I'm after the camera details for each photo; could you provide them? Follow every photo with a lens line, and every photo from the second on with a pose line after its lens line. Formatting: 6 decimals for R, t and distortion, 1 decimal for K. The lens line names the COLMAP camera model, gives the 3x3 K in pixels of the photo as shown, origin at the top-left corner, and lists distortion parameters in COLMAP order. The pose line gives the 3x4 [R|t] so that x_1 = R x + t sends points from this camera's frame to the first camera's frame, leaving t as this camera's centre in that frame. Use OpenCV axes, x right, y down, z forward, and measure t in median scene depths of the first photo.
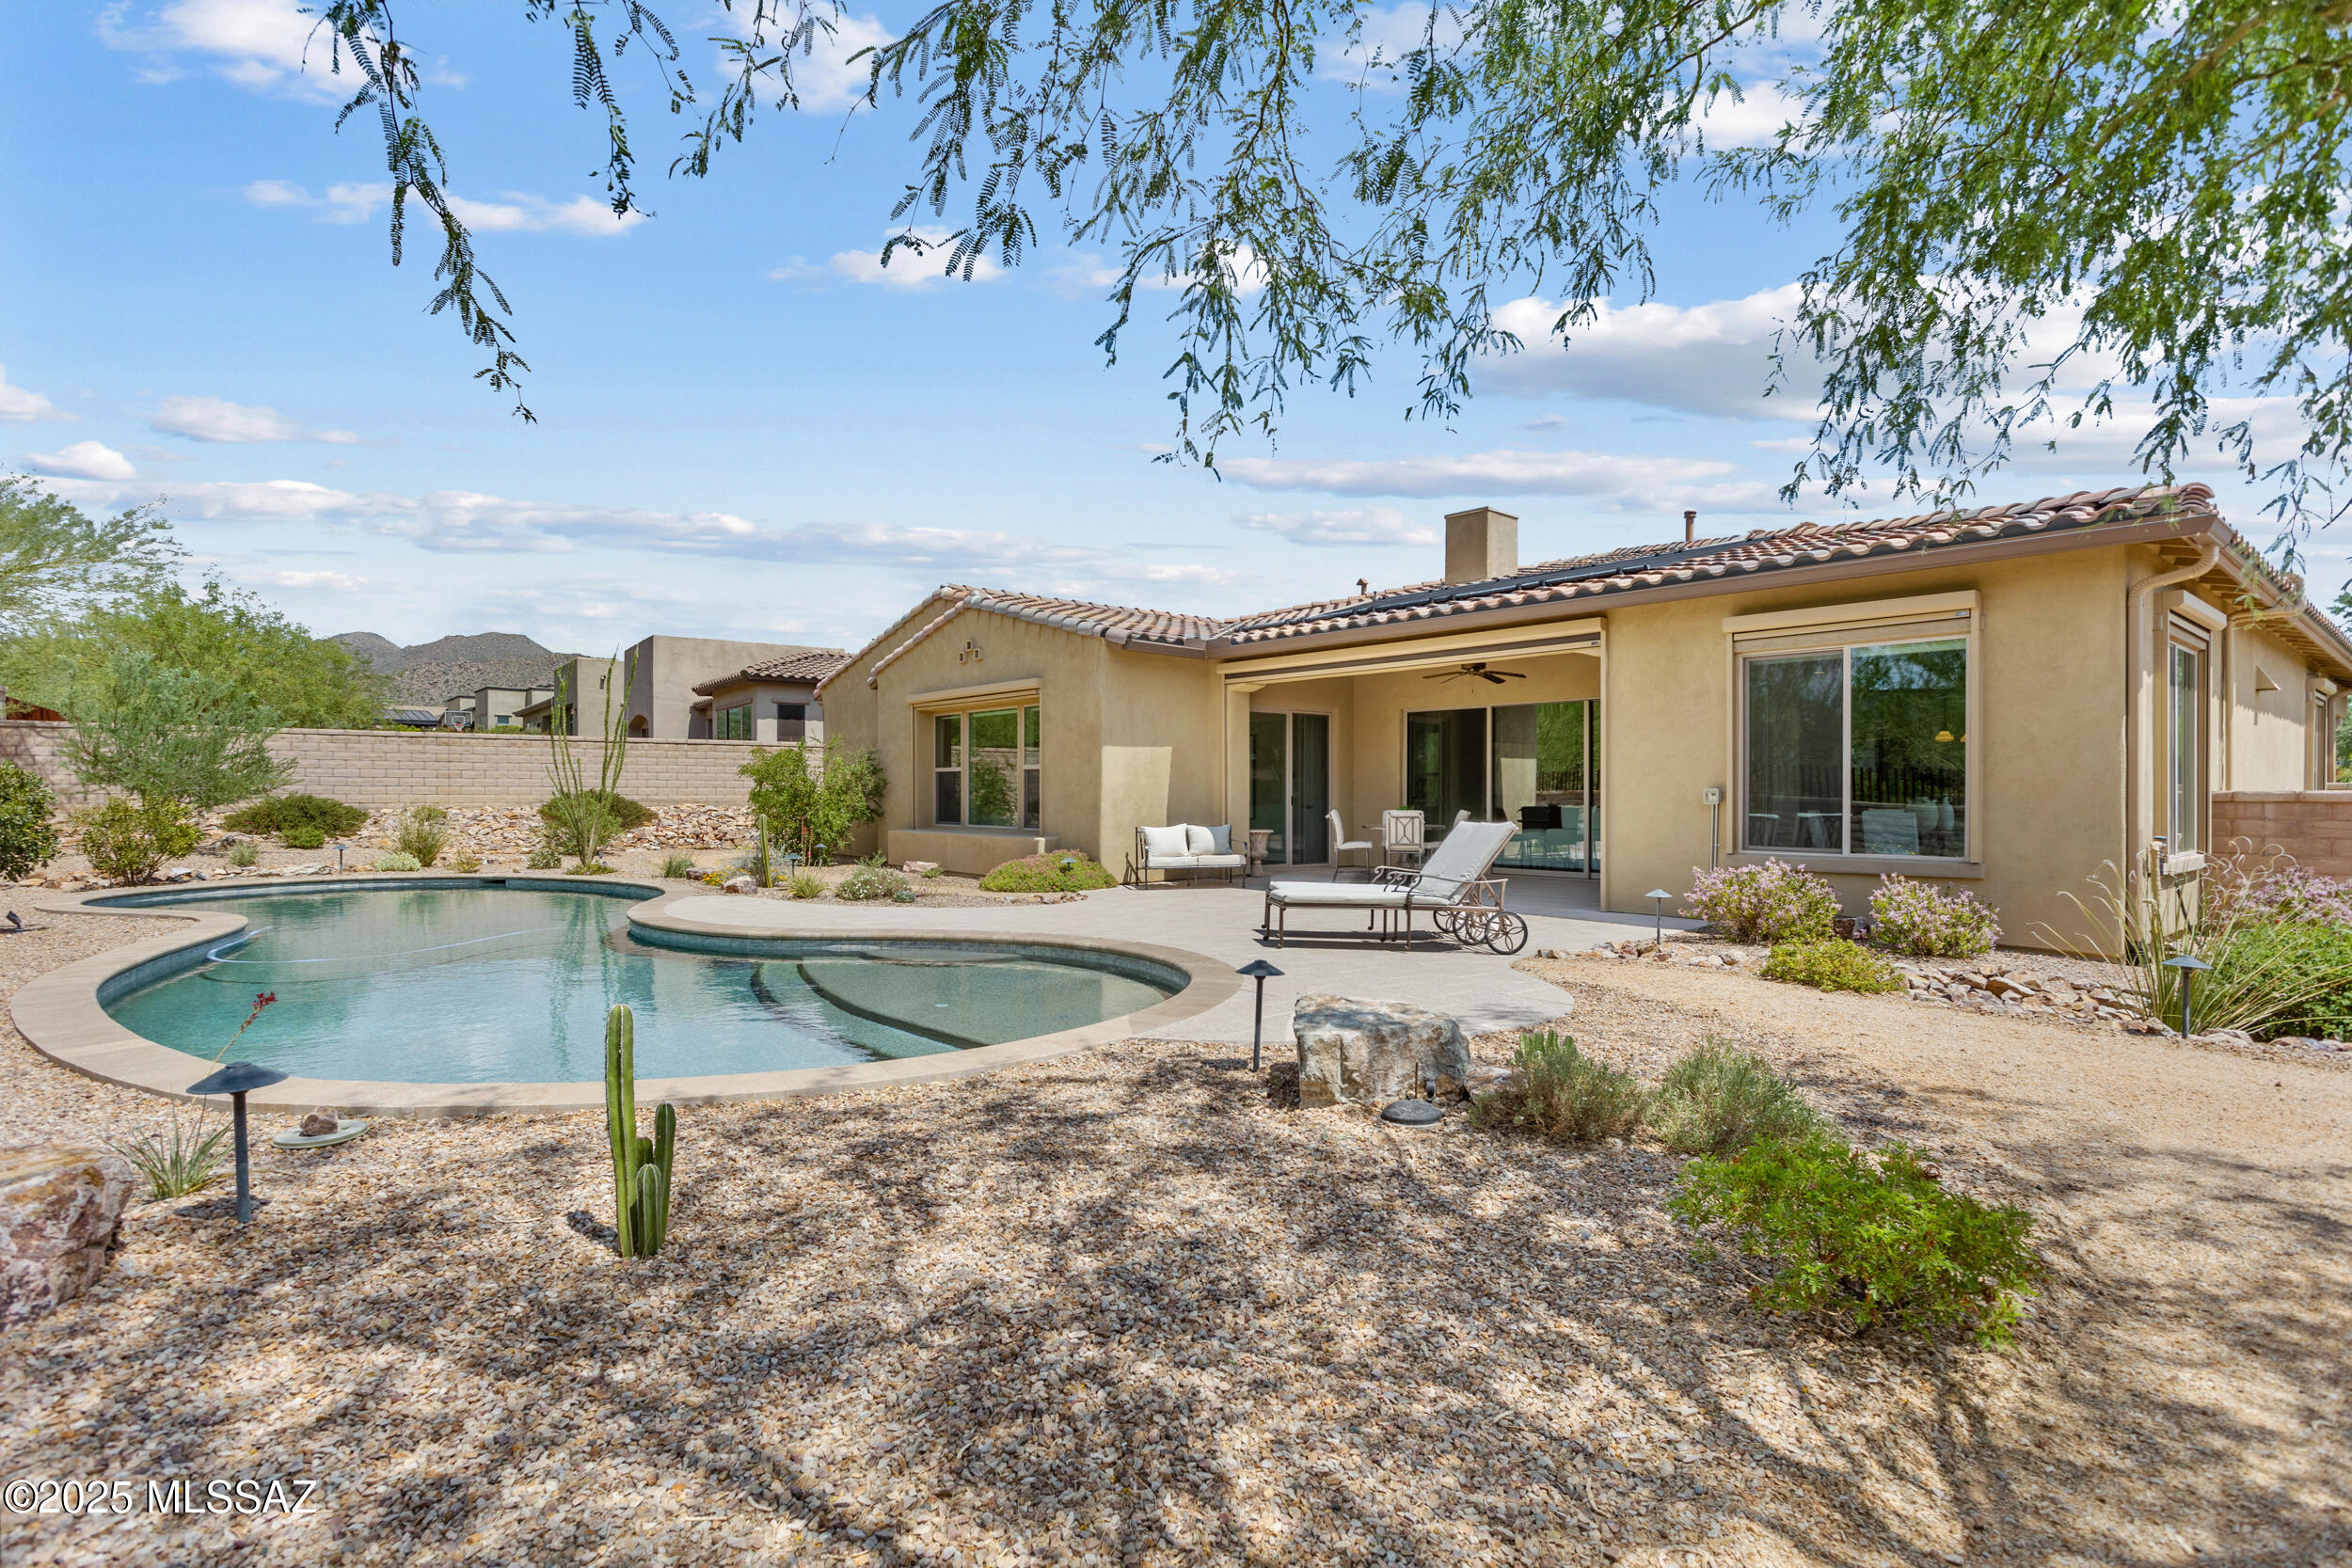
lens RADIAL K [[1145.2, 0, 1175.6], [0, 1145.2, 771.1], [0, 0, 1]] dist [-0.027671, 0.022212]
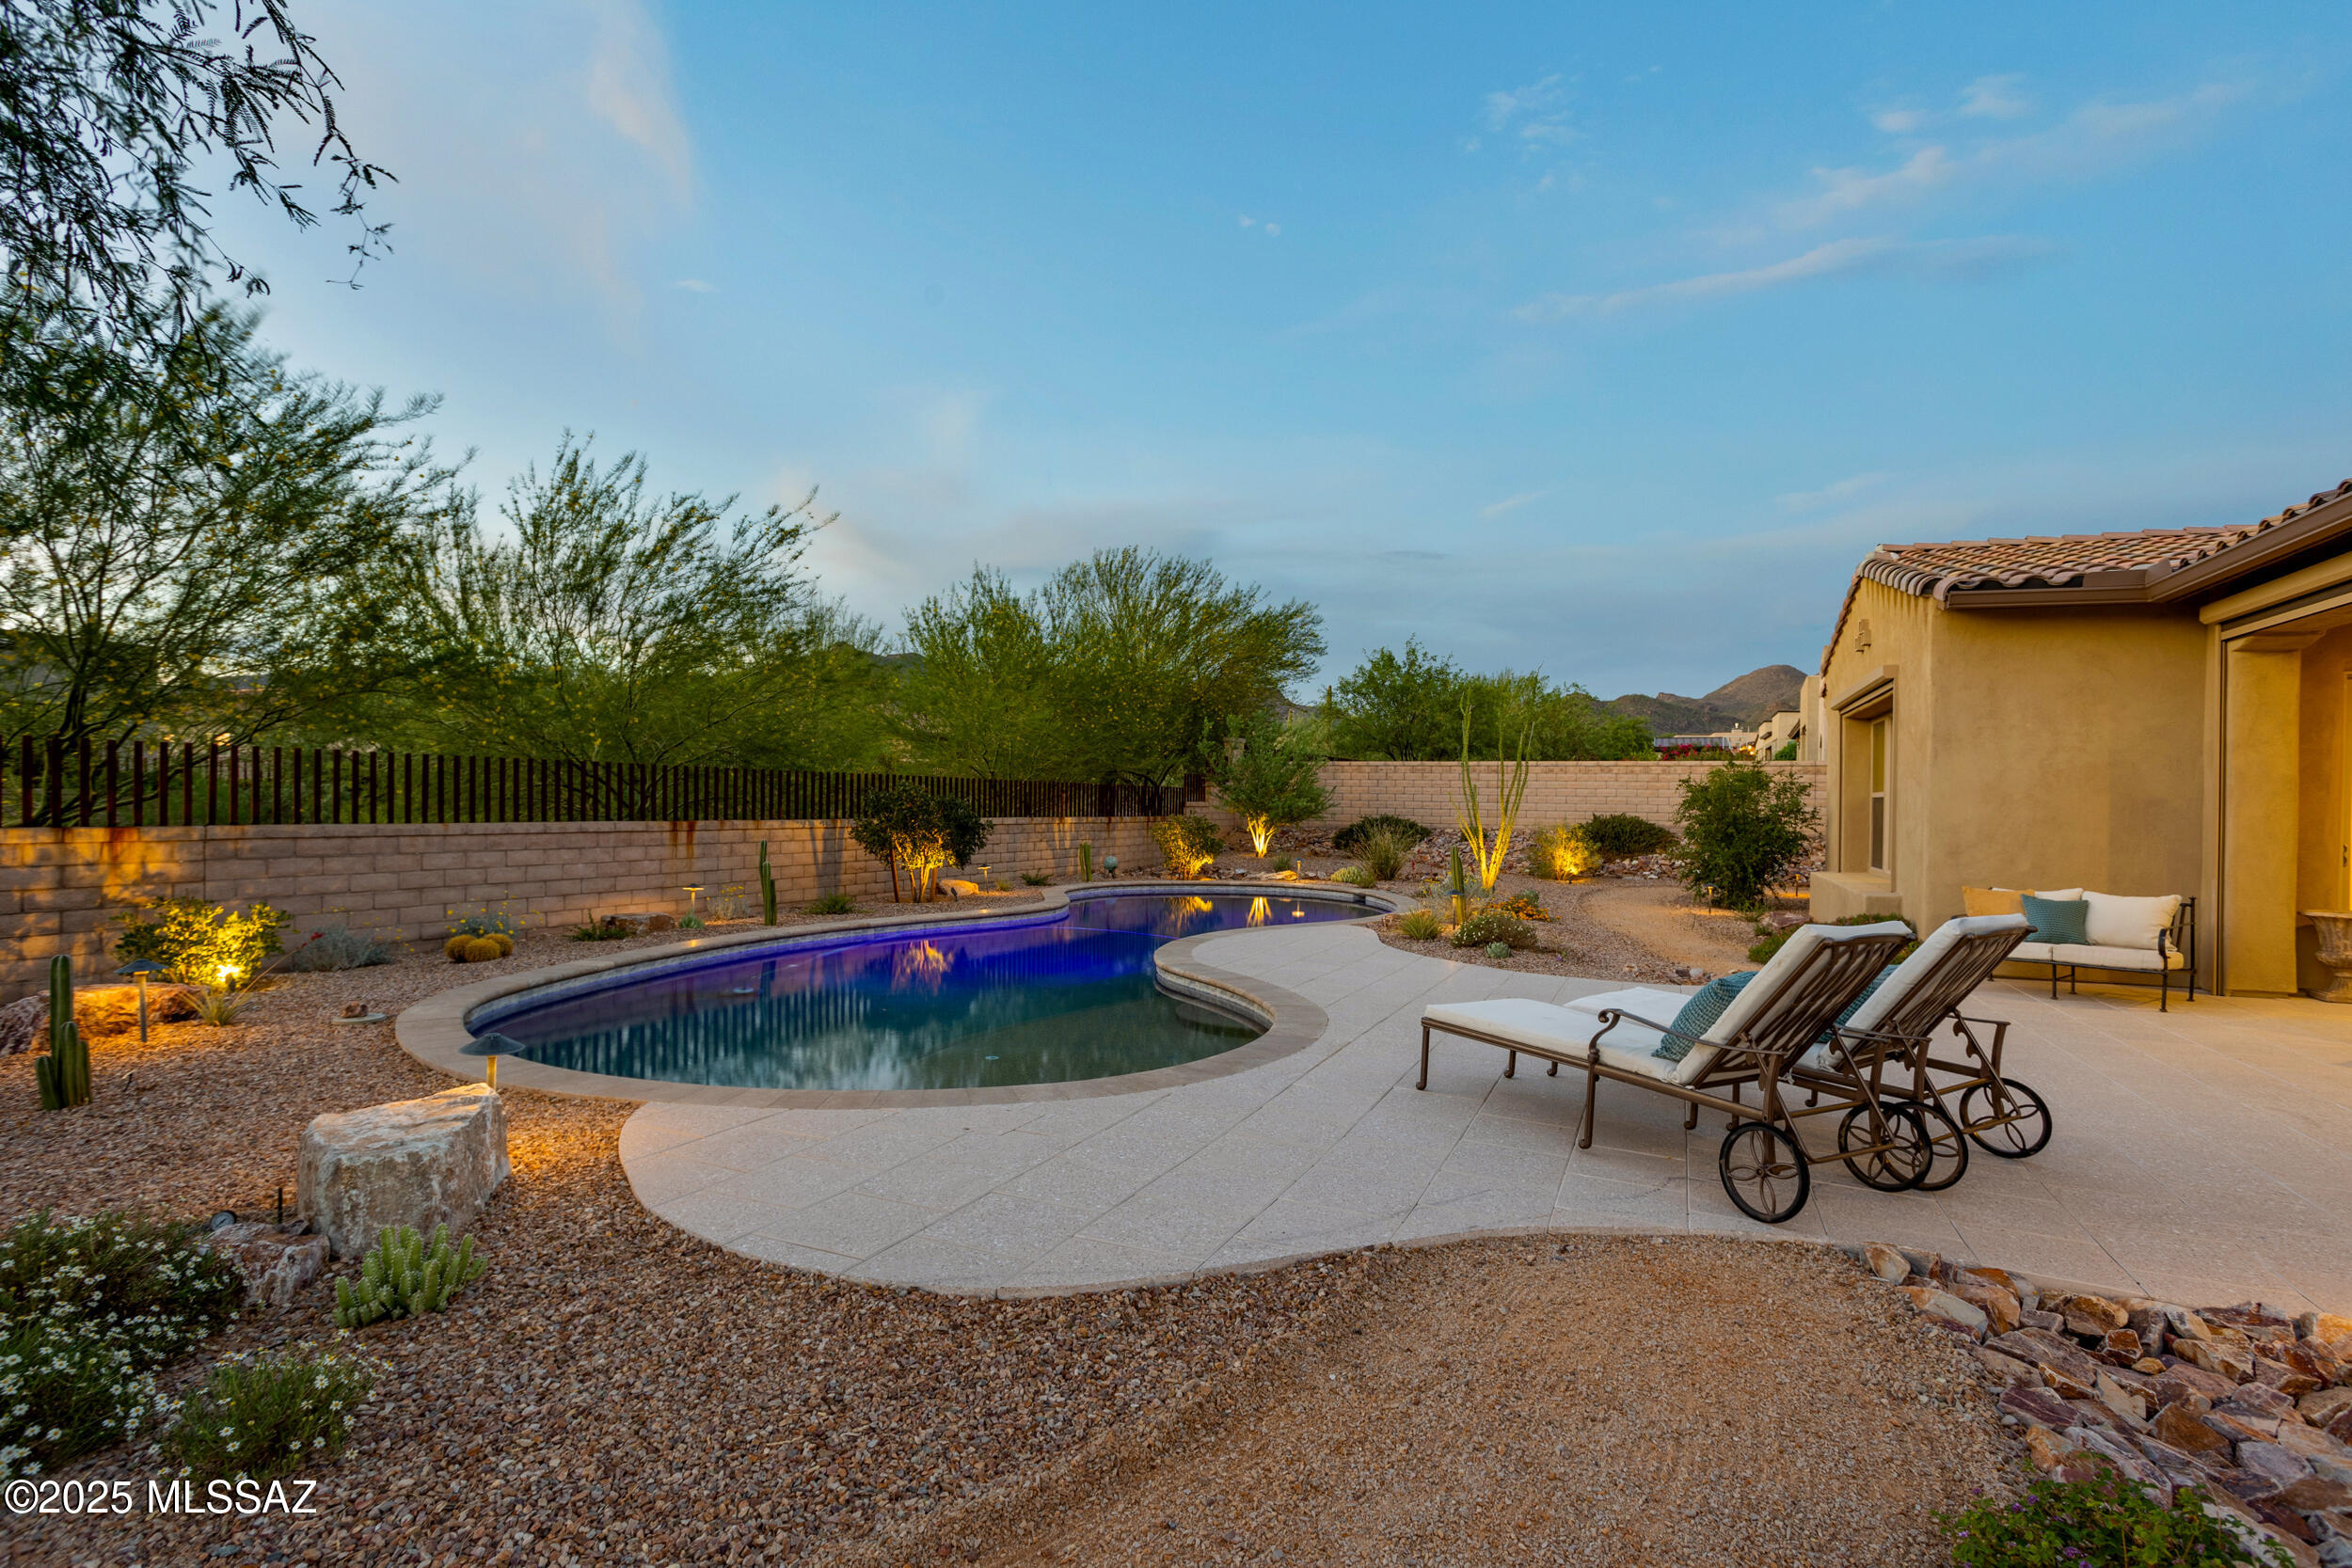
lens RADIAL K [[1165.1, 0, 1170.2], [0, 1165.1, 800.4], [0, 0, 1]] dist [-0.047780, 0.026757]
pose [[0.447568, 0.002157, -0.894247, 0.293997], [0.002725, 0.999989, 0.003776, -0.002355], [0.894246, -0.004127, 0.447557, 0.285850]]
